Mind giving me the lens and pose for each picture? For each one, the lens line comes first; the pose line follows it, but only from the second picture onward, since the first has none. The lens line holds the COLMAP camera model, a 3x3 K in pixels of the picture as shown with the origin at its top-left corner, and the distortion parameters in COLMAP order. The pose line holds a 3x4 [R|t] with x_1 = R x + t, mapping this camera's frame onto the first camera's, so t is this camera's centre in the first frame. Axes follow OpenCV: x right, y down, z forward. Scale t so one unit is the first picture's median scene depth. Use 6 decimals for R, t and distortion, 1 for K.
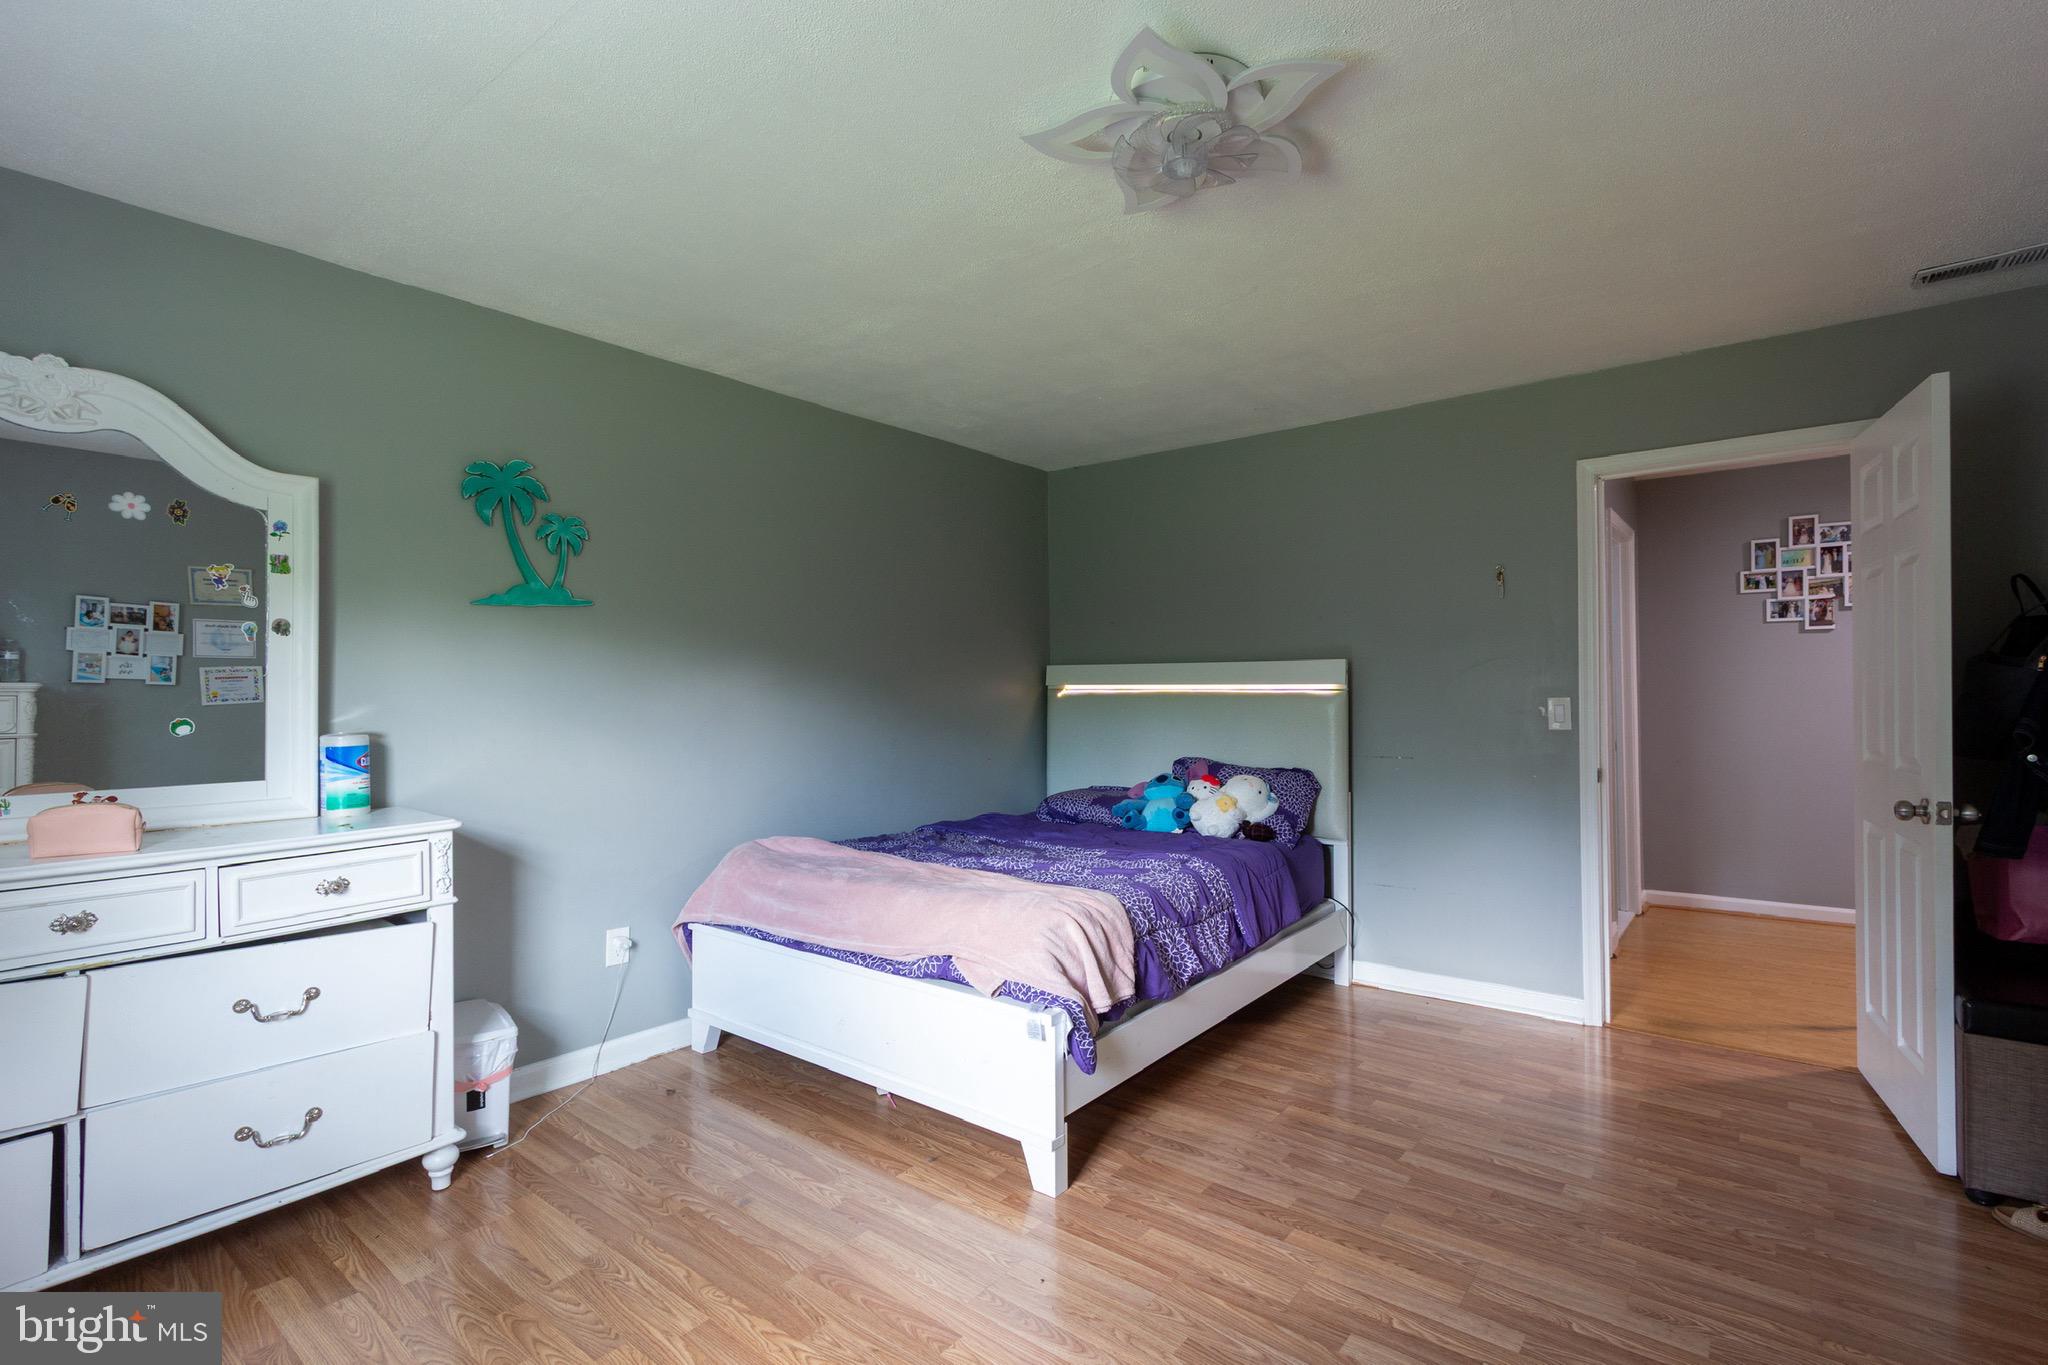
lens RADIAL K [[963.6, 0, 1046.9], [0, 963.6, 683.5], [0, 0, 1]] dist [-0.002454, 0.000401]
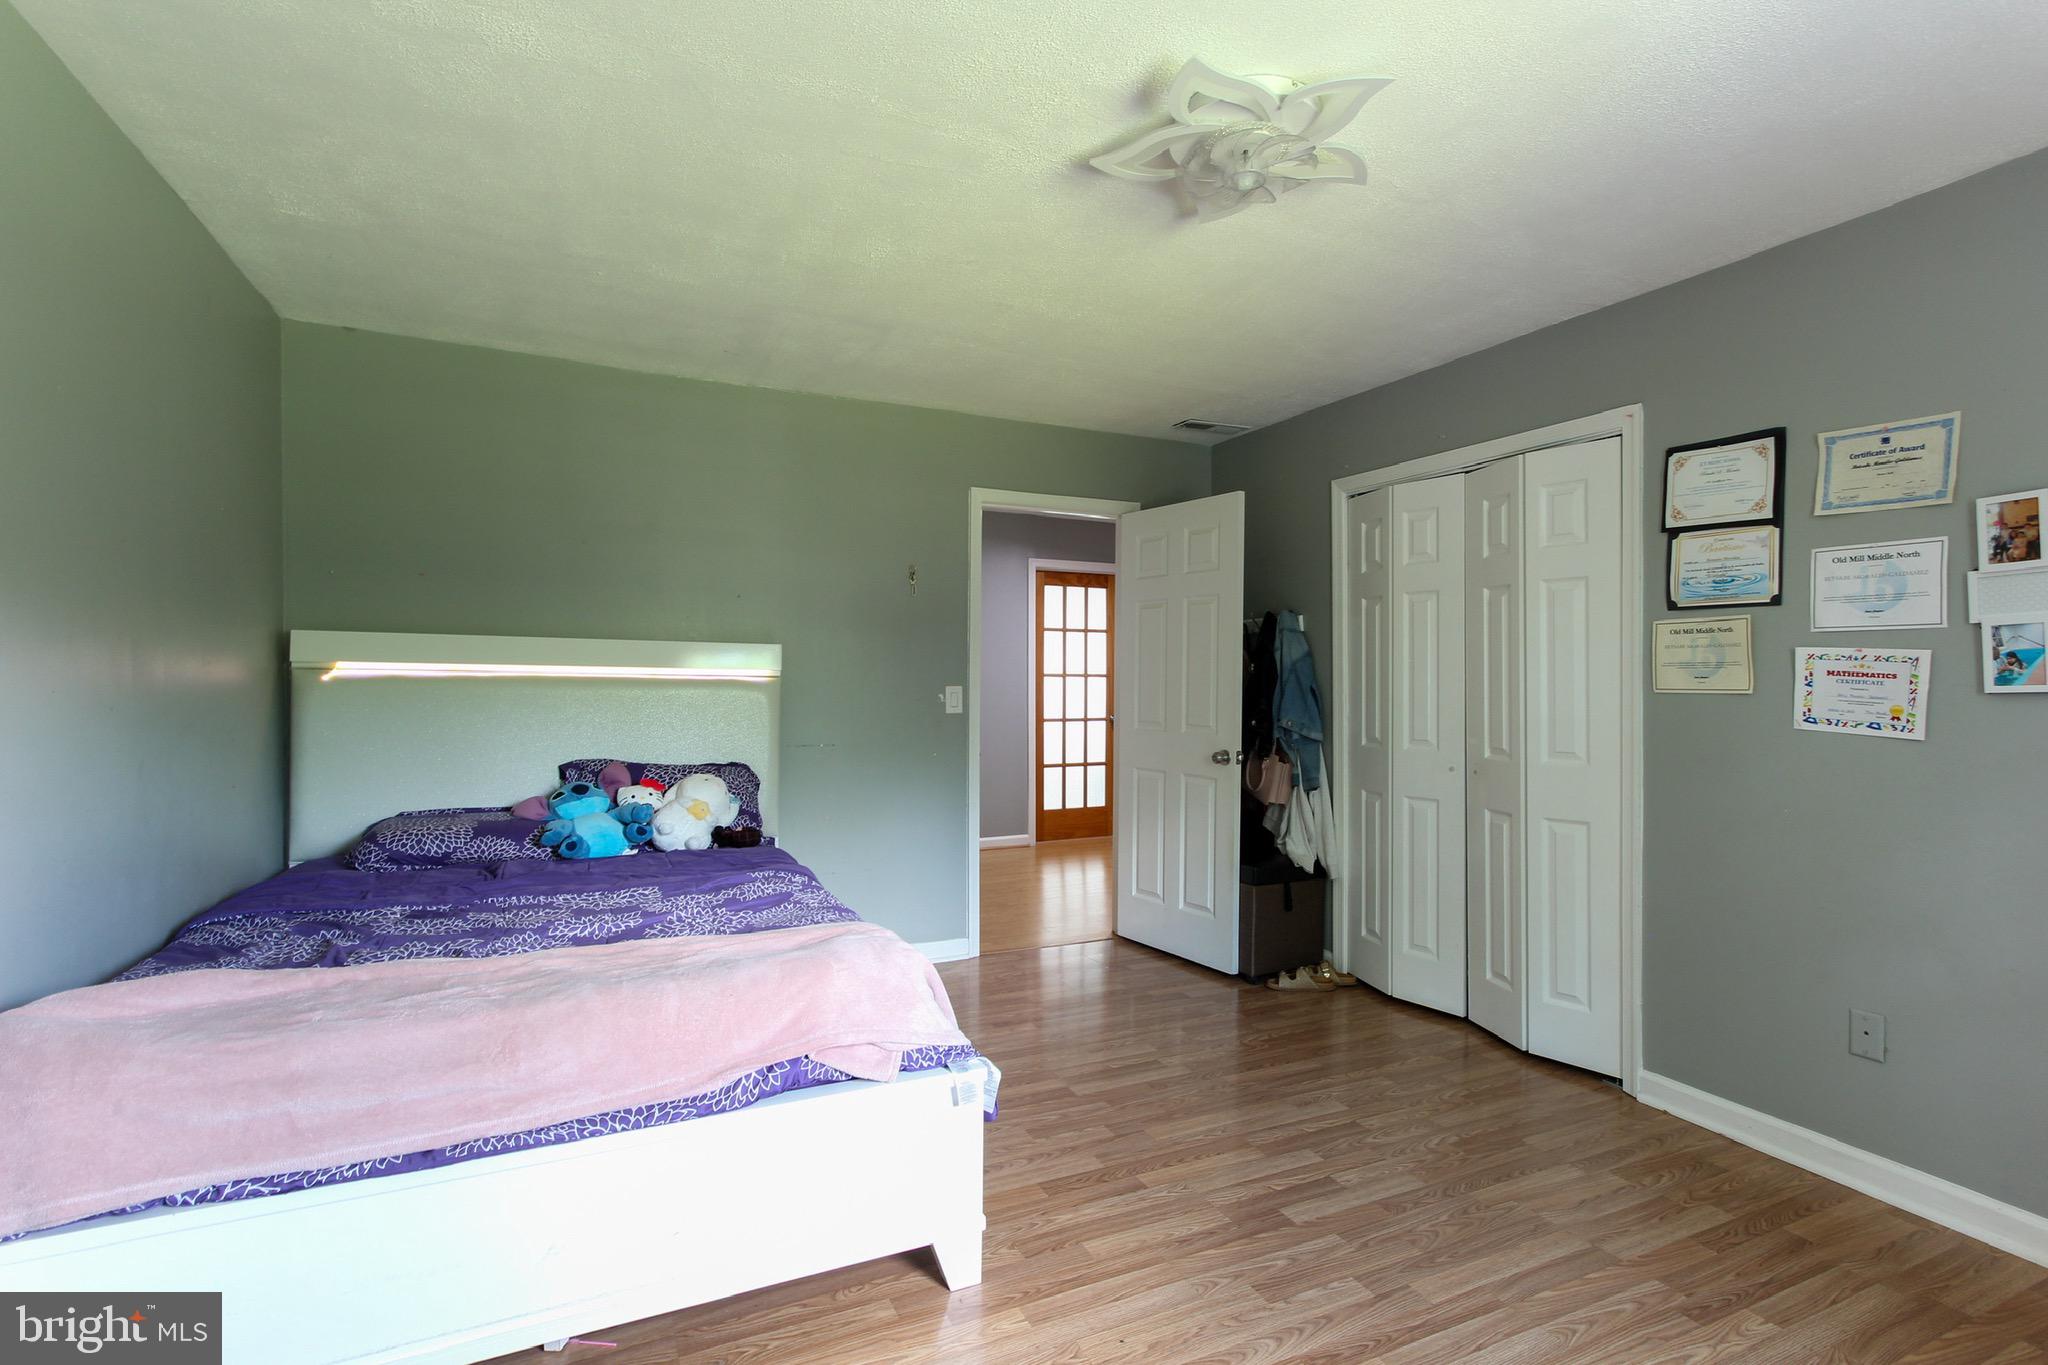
lens RADIAL K [[963.6, 0, 1046.9], [0, 963.6, 683.5], [0, 0, 1]] dist [-0.002454, 0.000401]
pose [[0.436989, 0.003023, 0.899462, -0.653223], [-0.021484, 0.999744, 0.007077, 0.001636], [-0.899210, -0.022417, 0.436942, 0.529250]]
